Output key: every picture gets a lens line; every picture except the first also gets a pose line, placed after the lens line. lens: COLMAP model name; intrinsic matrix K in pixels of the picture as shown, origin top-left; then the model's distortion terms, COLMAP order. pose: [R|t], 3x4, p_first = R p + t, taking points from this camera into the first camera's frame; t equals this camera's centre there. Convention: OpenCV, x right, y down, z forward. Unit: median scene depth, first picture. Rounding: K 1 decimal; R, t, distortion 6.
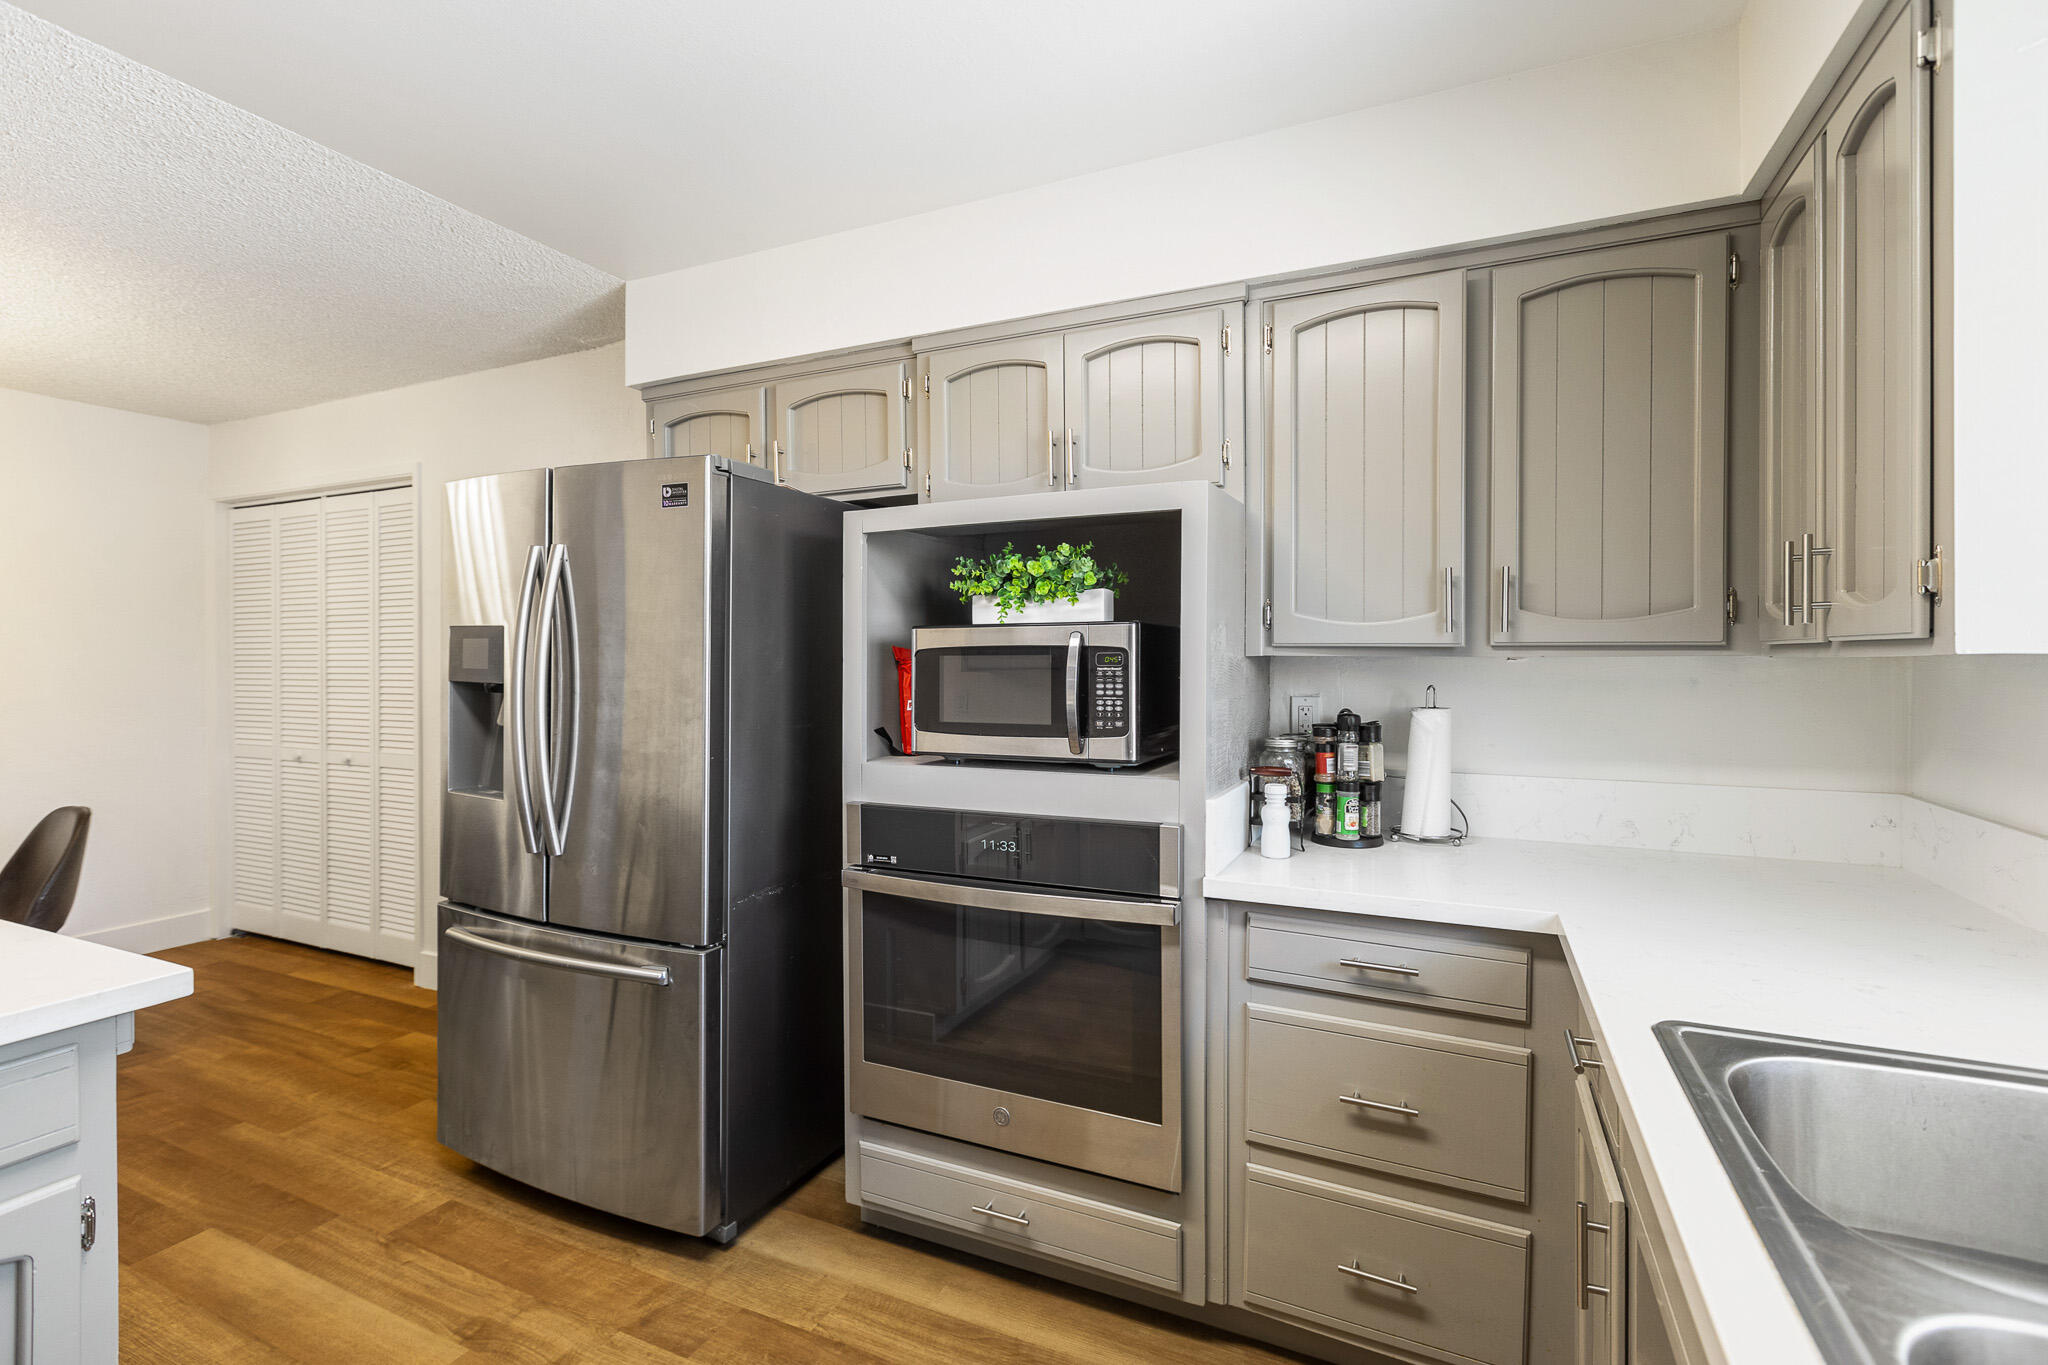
lens RADIAL K [[921.3, 0, 1023.4], [0, 921.3, 657.5], [0, 0, 1]] dist [0.001537, -0.000507]
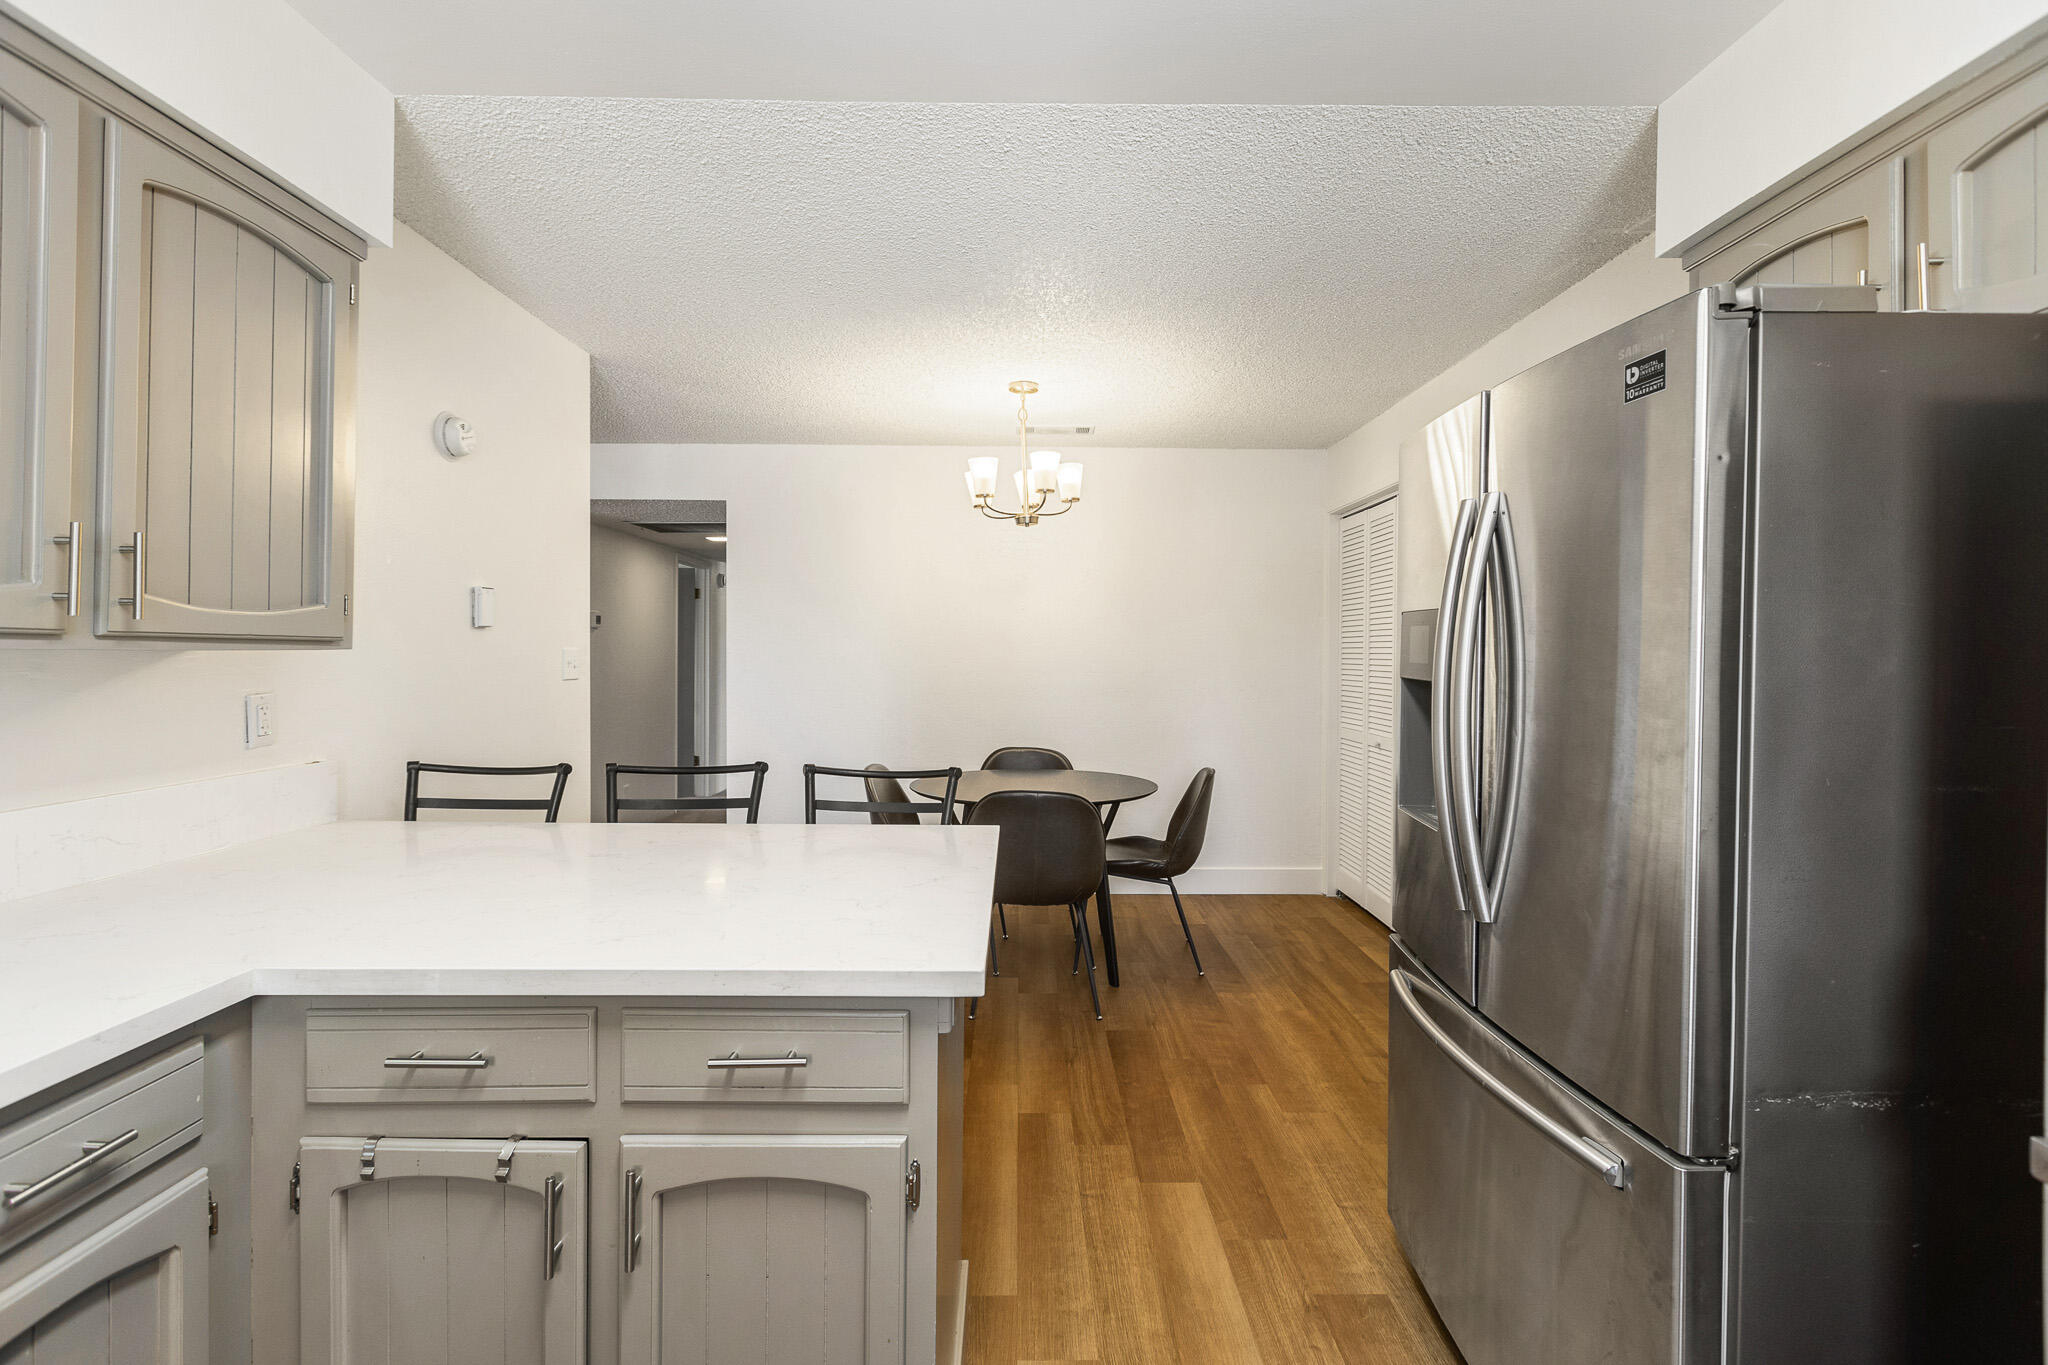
lens RADIAL K [[921.3, 0, 1023.4], [0, 921.3, 657.5], [0, 0, 1]] dist [0.001537, -0.000507]
pose [[0.431746, 0.009321, -0.901947, -0.010370], [-0.003915, 0.999957, 0.008460, 0.001741], [0.901987, -0.000122, 0.431764, 0.324452]]
